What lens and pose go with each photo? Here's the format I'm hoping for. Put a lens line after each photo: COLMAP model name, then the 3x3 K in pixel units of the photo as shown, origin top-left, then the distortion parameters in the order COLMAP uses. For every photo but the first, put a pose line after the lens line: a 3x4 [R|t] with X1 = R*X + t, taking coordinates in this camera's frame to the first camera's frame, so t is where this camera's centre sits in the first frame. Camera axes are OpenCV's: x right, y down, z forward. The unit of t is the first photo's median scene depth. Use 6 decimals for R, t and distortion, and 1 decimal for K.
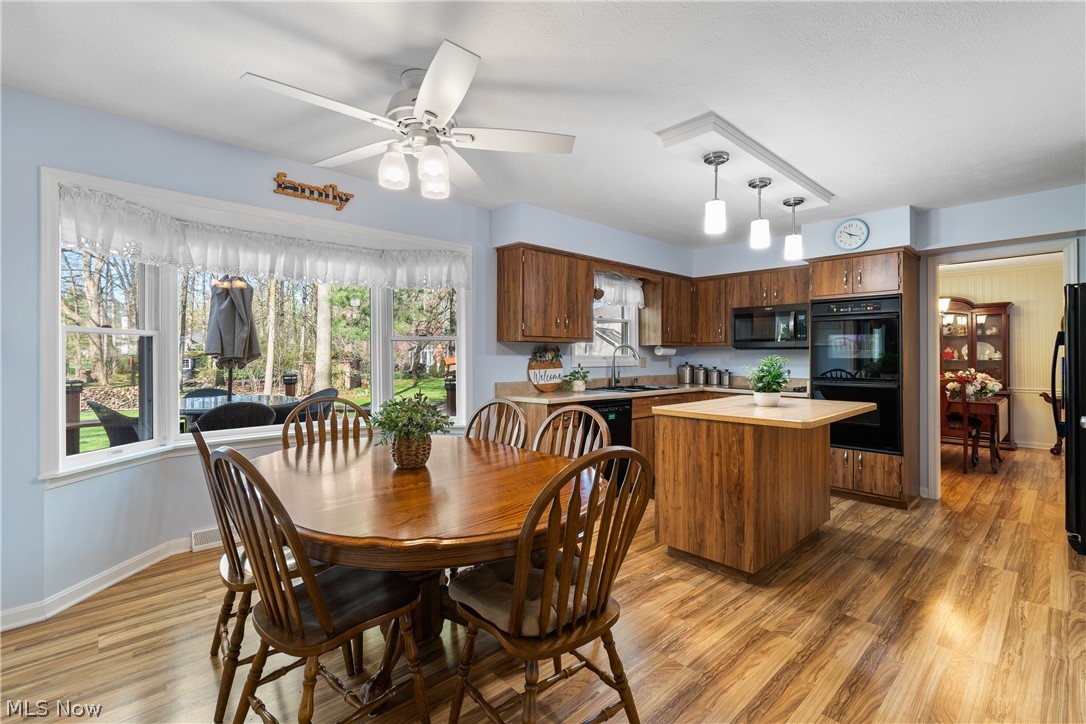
lens RADIAL K [[482.4, 0, 551.6], [0, 482.4, 351.4], [0, 0, 1]] dist [0.003804, -0.000727]
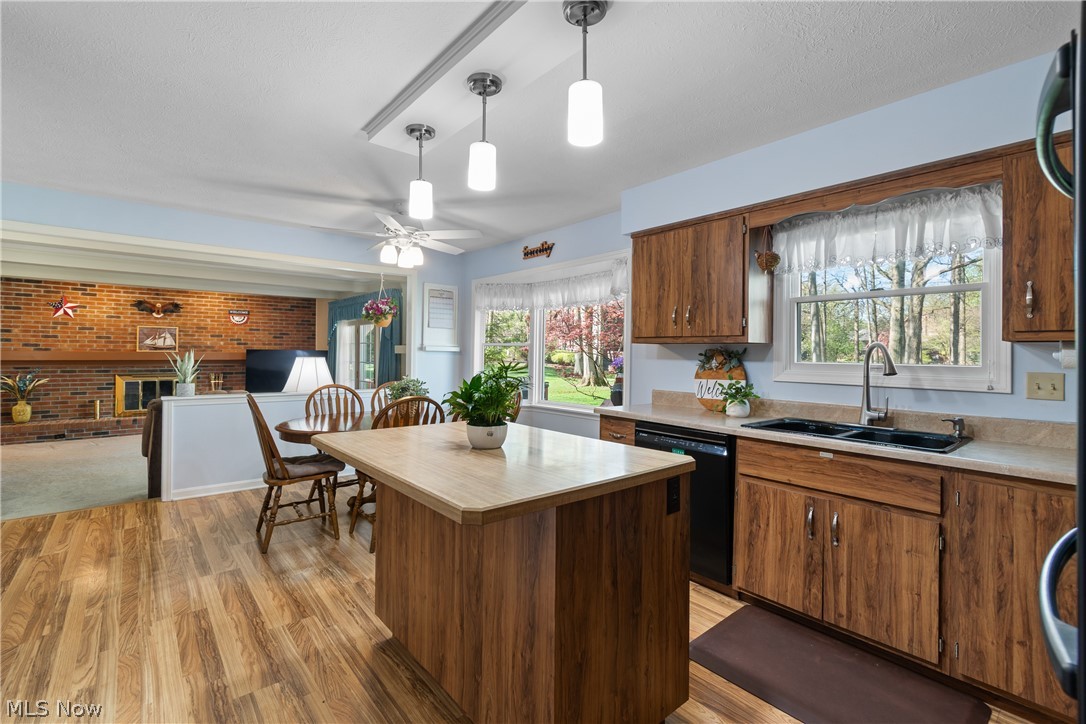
lens RADIAL K [[482.4, 0, 550.8], [0, 482.4, 353.2], [0, 0, 1]] dist [0.003804, -0.000727]
pose [[-0.039499, -0.001242, -0.999219, 0.817852], [-0.004859, 0.999988, -0.001051, -0.002057], [0.999208, 0.004813, -0.039504, 0.869545]]
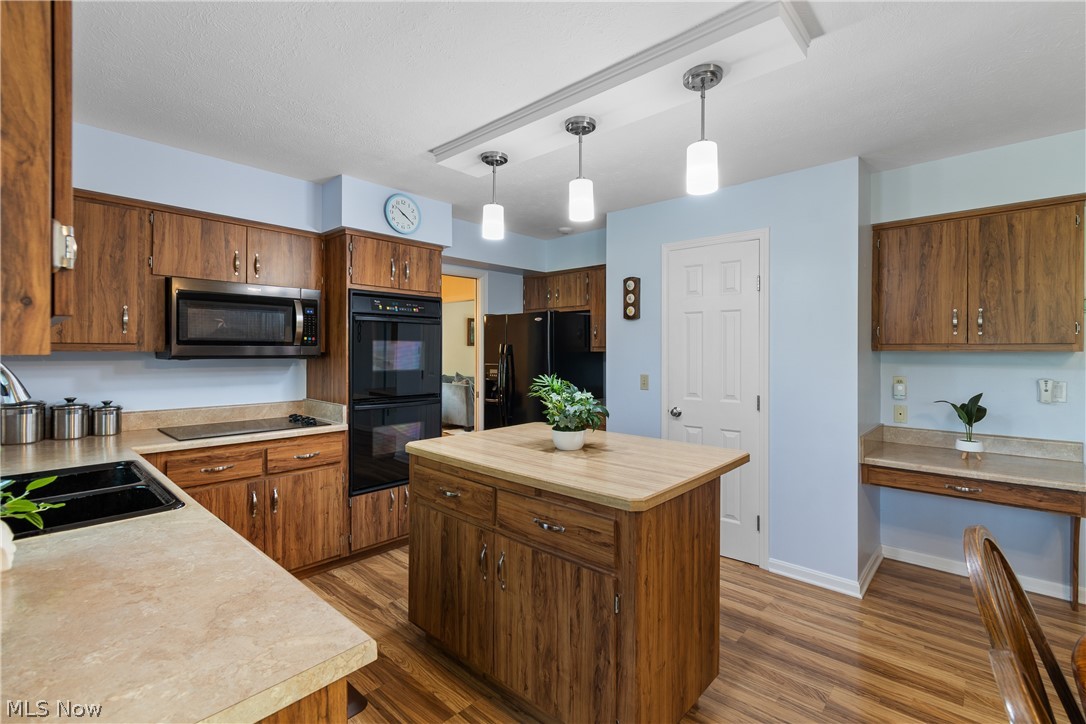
lens RADIAL K [[482.4, 0, 559.2], [0, 482.4, 354.9], [0, 0, 1]] dist [0.003804, -0.000727]
pose [[-0.079758, -0.005606, 0.996798, -0.194224], [-0.010639, 0.999932, 0.004772, -0.019887], [-0.996757, -0.010225, -0.079812, 0.846386]]
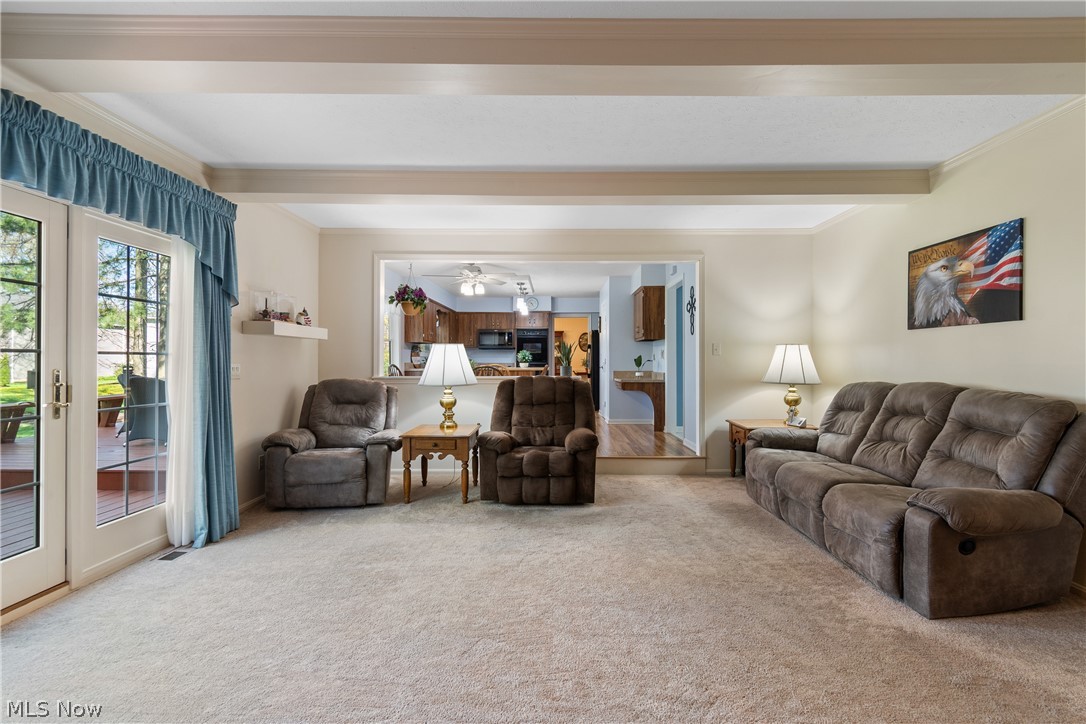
lens RADIAL K [[482.4, 0, 556.3], [0, 482.4, 356.9], [0, 0, 1]] dist [0.003804, -0.000727]
pose [[0.685510, 0.005159, 0.728045, -1.188543], [-0.003126, 0.999987, -0.004142, 0.047693], [-0.728056, 0.000563, 0.685517, -0.865749]]
